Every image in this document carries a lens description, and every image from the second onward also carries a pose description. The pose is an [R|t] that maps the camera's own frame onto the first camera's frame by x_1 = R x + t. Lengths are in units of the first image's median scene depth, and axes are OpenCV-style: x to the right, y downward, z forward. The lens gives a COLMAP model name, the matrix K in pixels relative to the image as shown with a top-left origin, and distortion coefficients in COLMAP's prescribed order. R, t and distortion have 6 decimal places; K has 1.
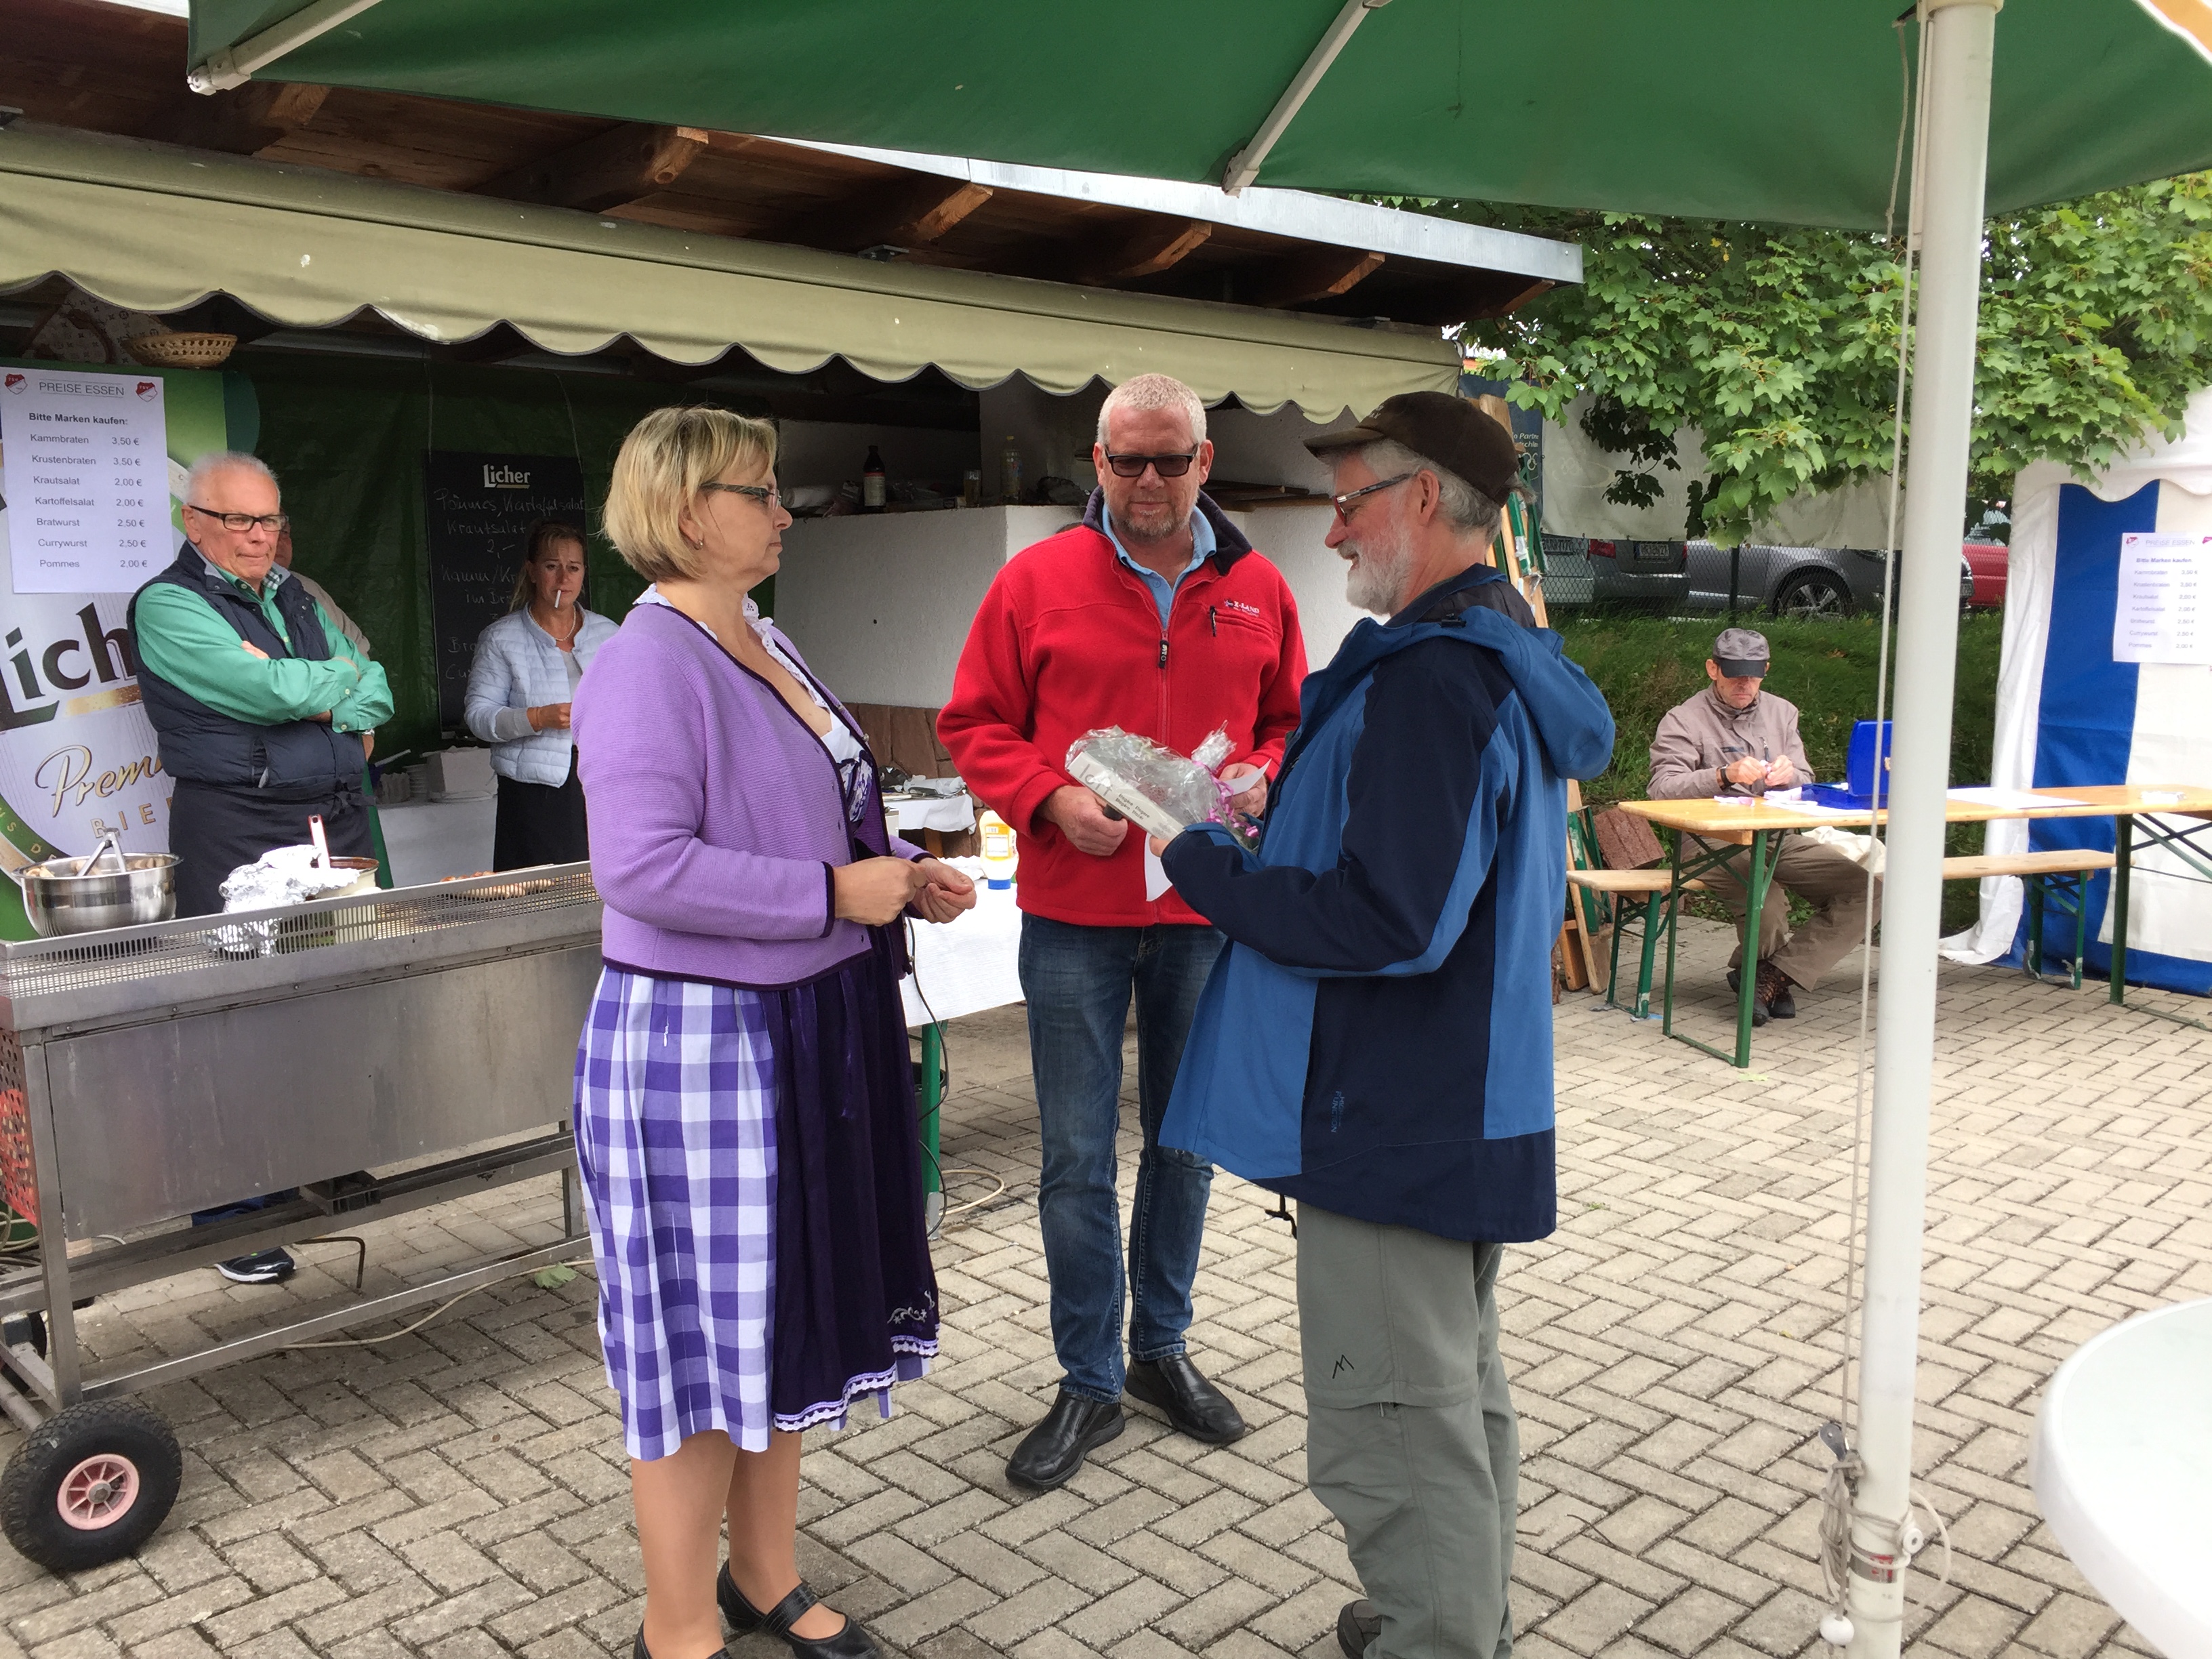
lens RADIAL K [[1879.1, 0, 1109.2], [0, 1879.1, 841.6], [0, 0, 1]] dist [0.083343, -0.111938]
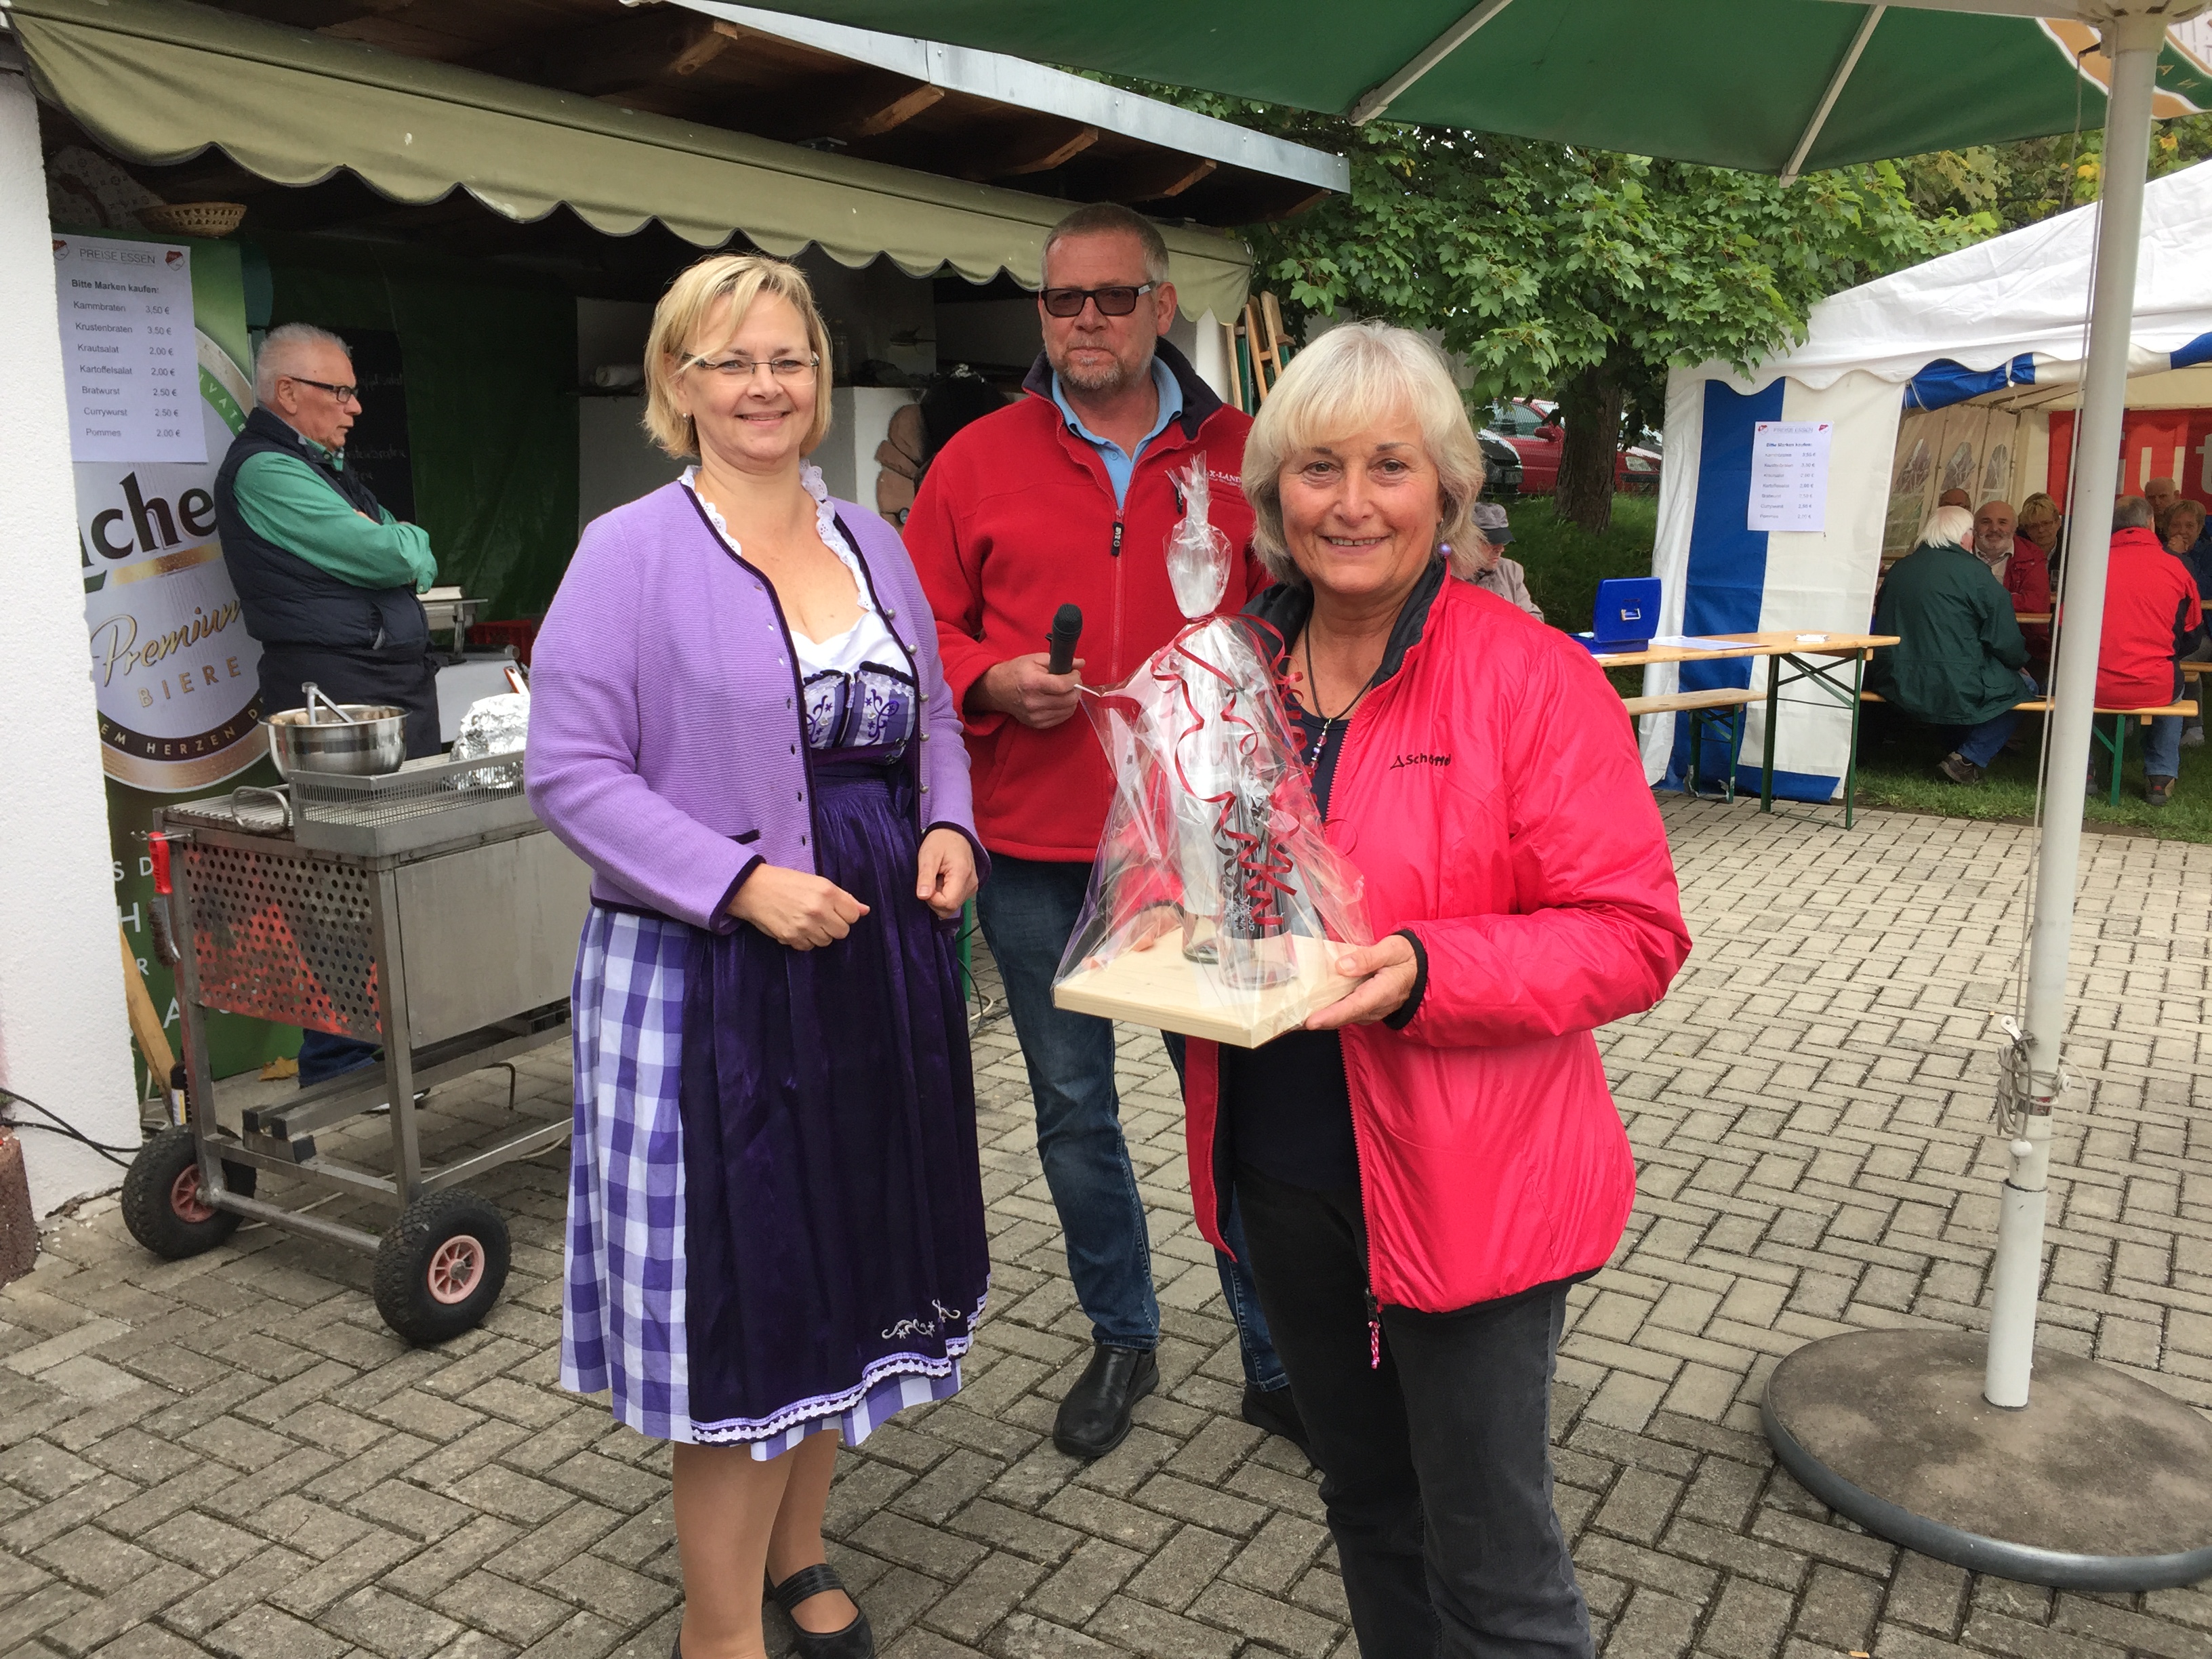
lens RADIAL K [[1860.0, 0, 1144.5], [0, 1860.0, 822.9], [0, 0, 1]] dist [0.087085, -0.113625]
pose [[0.967147, -0.047271, 0.249783, -0.270681], [0.034940, 0.997952, 0.053577, 0.023973], [-0.251804, -0.043089, 0.966818, -0.102667]]
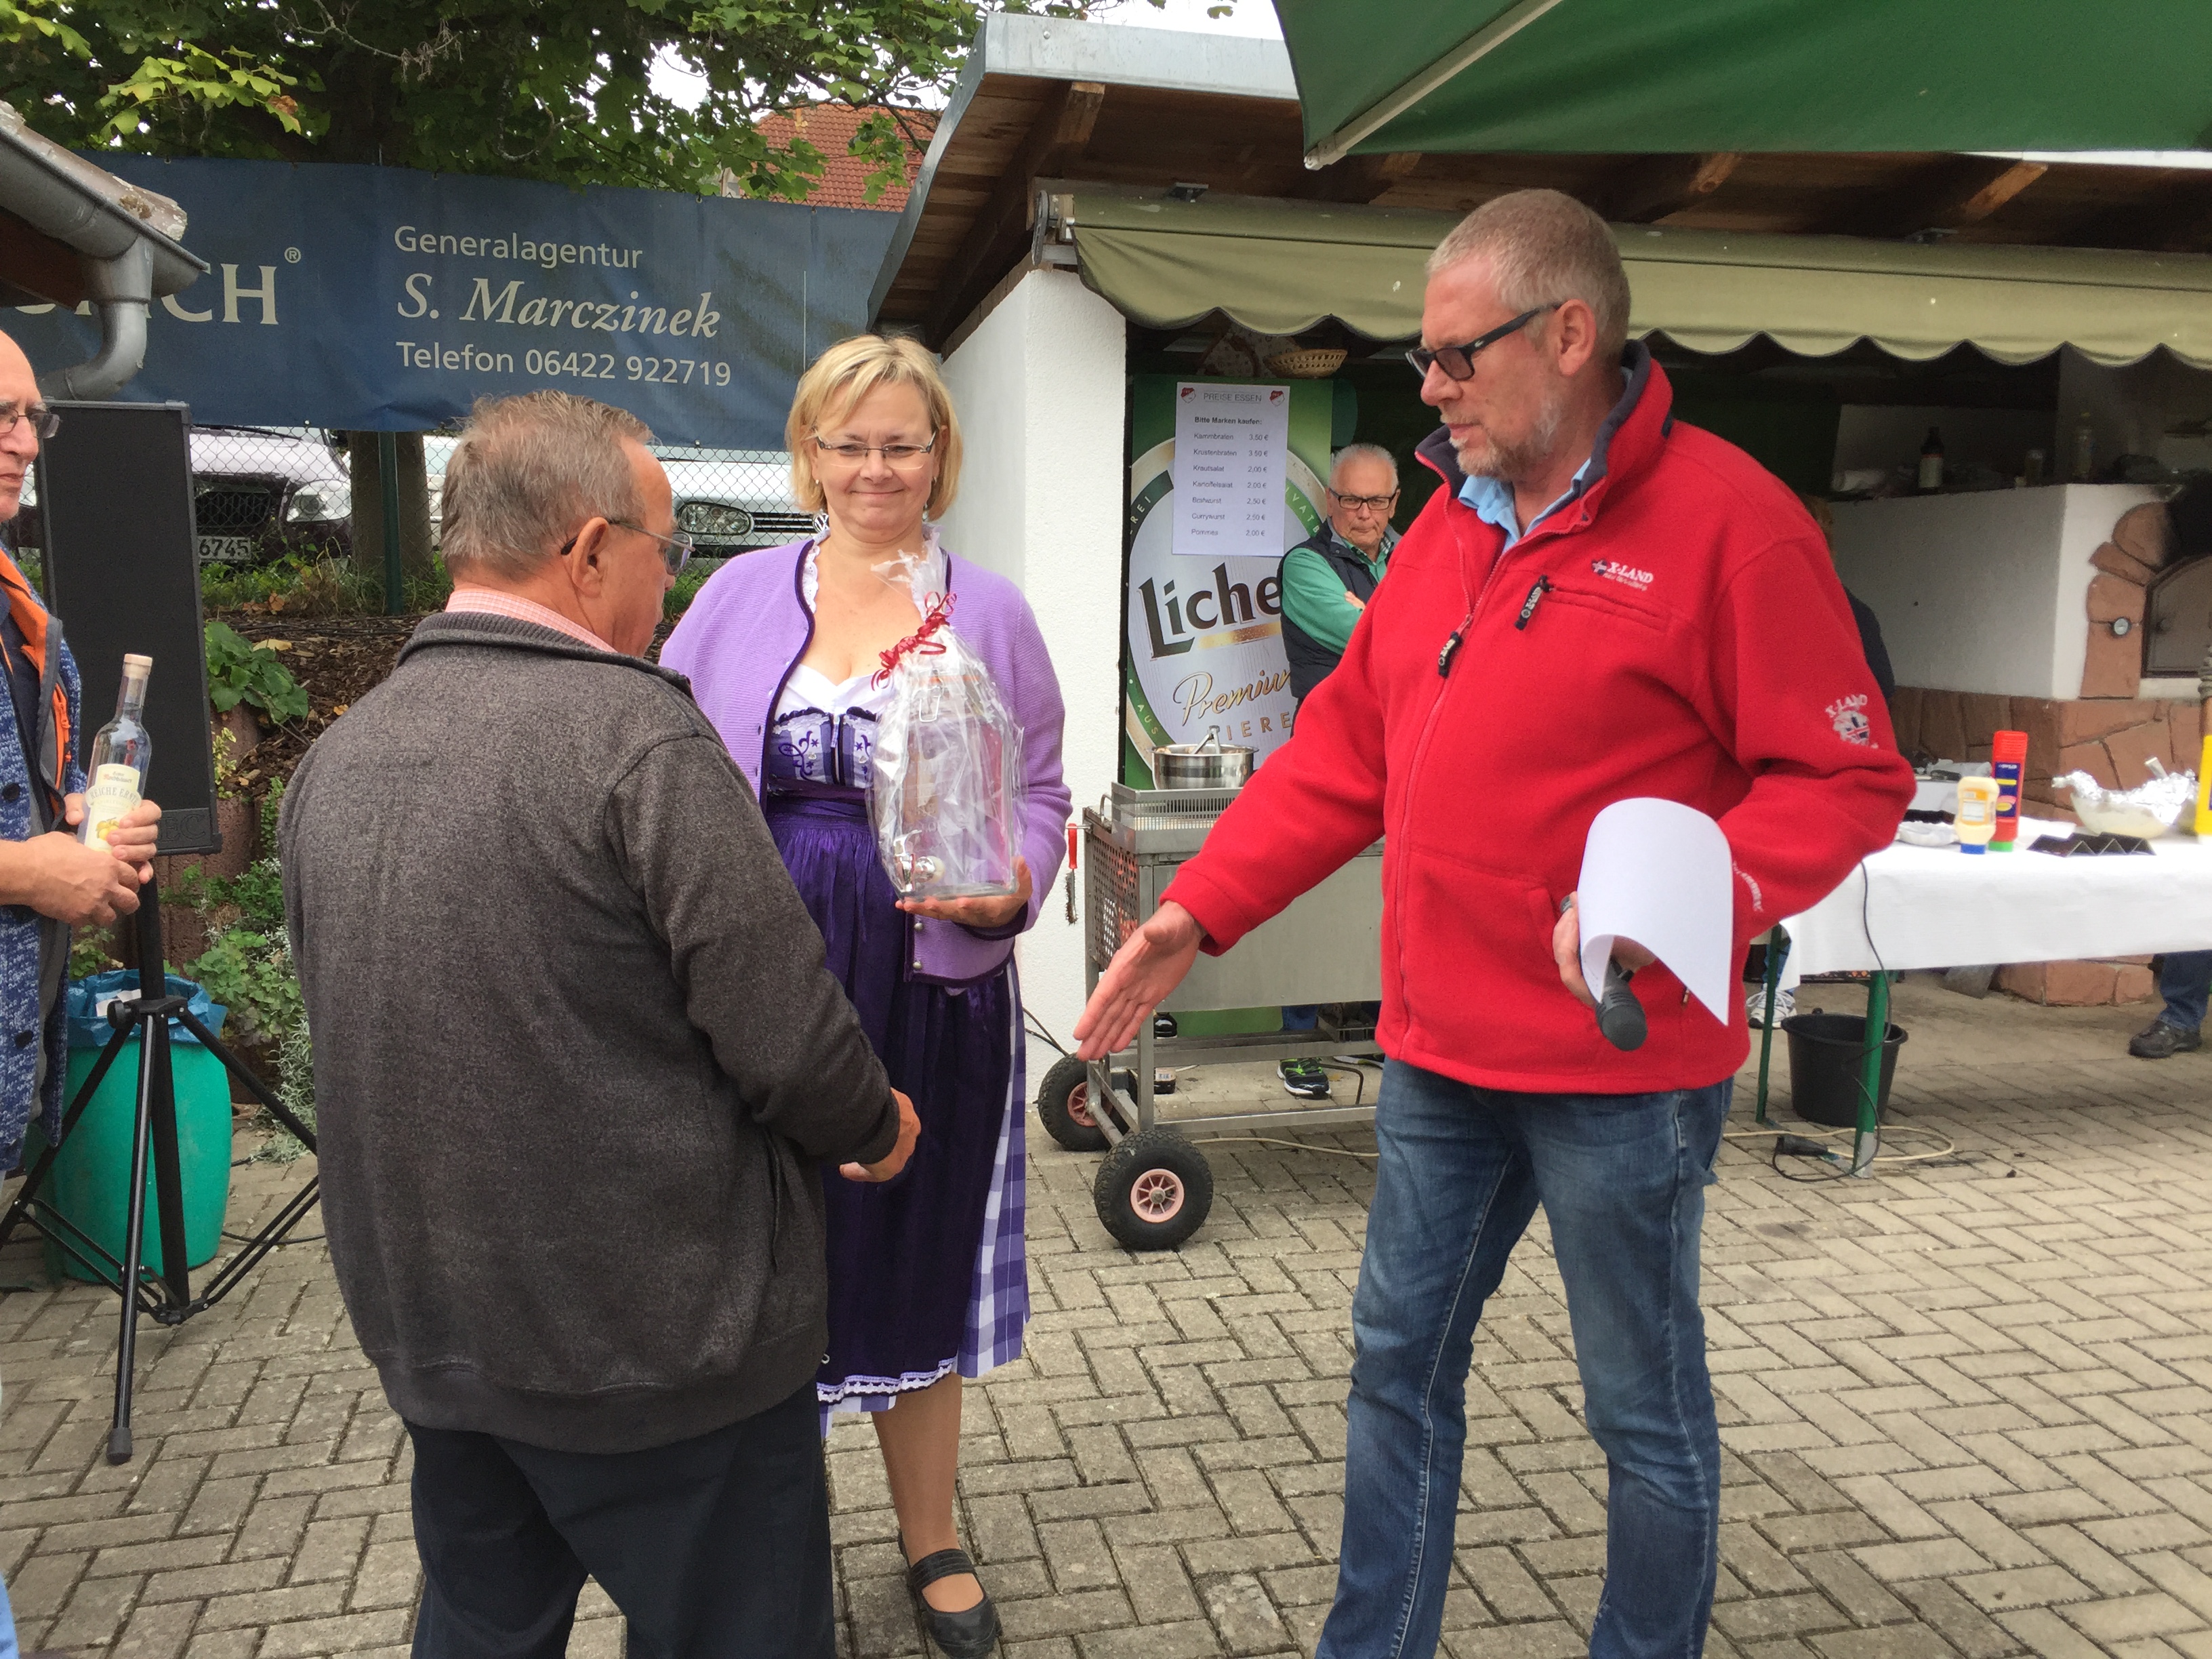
lens RADIAL K [[1863.9, 0, 1122.0], [0, 1863.9, 839.6], [0, 0, 1]] dist [0.074914, -0.106675]
pose [[0.849320, 0.091874, -0.519823, 0.084658], [-0.091591, 0.995450, 0.026289, 0.034751], [0.519872, 0.025283, 0.853870, -0.114952]]
